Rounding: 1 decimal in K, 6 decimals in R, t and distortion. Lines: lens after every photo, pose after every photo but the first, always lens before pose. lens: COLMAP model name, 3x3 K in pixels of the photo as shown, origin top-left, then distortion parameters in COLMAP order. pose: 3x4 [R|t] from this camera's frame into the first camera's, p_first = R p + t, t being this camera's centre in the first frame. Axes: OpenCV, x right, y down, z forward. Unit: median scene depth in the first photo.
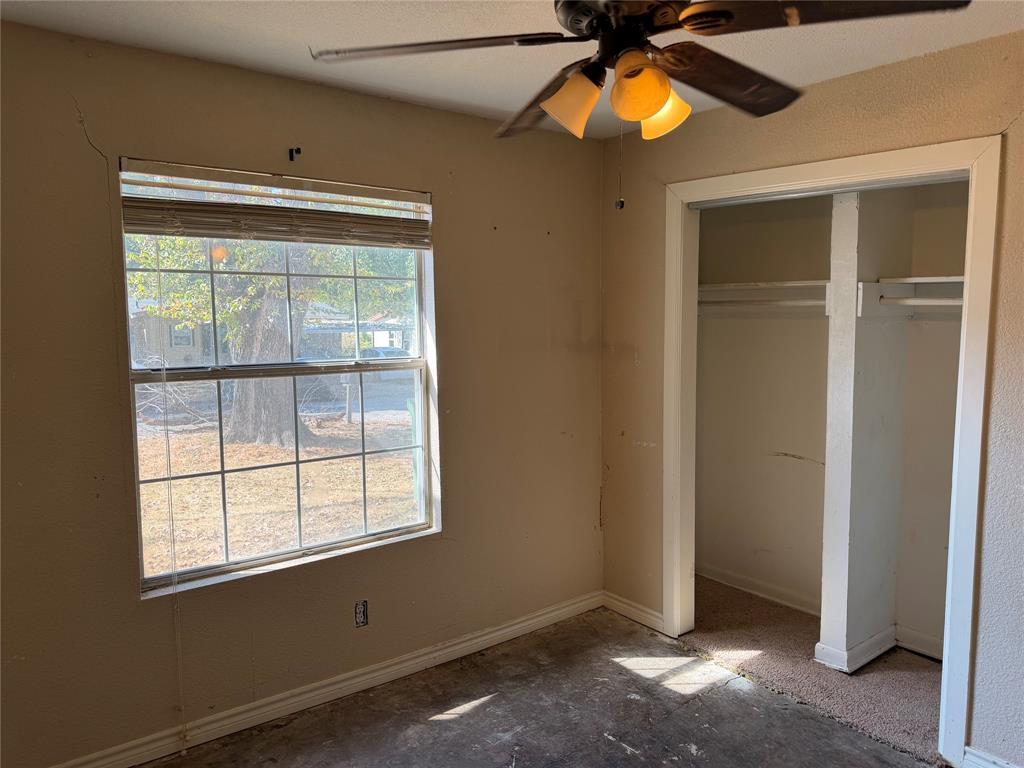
lens RADIAL K [[729.3, 0, 512.0], [0, 729.3, 384.0], [0, 0, 1]] dist [0.054036, -0.063706]
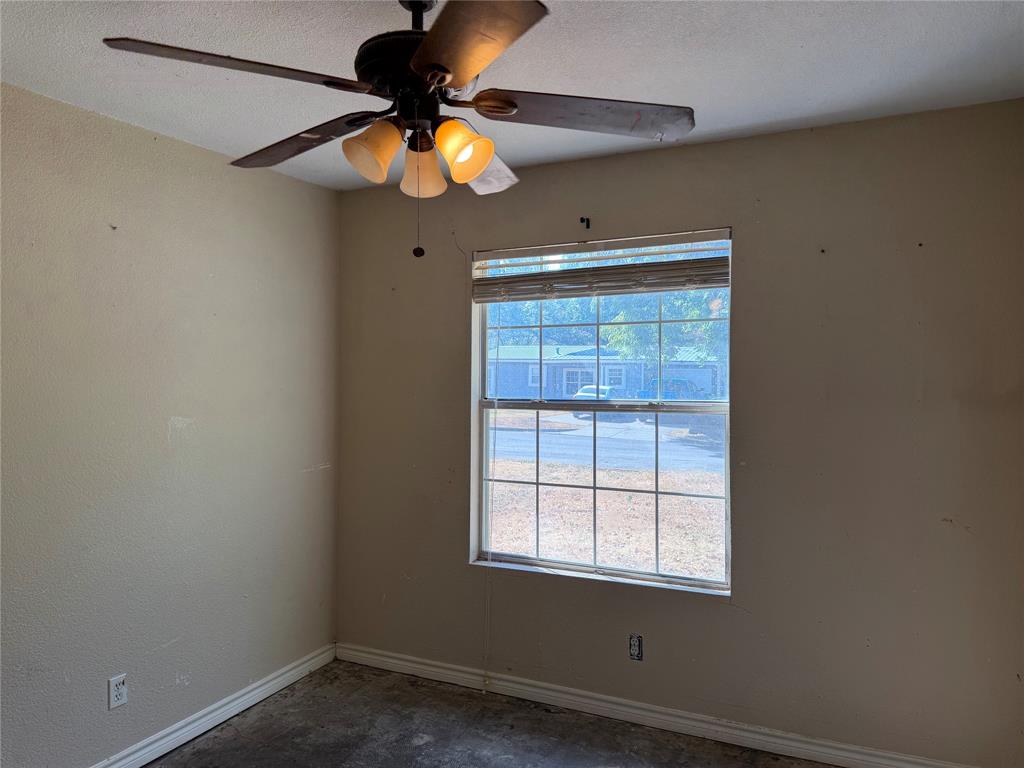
lens RADIAL K [[722.9, 0, 509.6], [0, 722.9, 387.4], [0, 0, 1]] dist [0.150261, -0.227131]
pose [[0.456630, 0.020351, -0.889424, 0.659379], [-0.076695, 0.996917, -0.016564, -0.019861], [0.886345, 0.075778, 0.456783, 0.363073]]
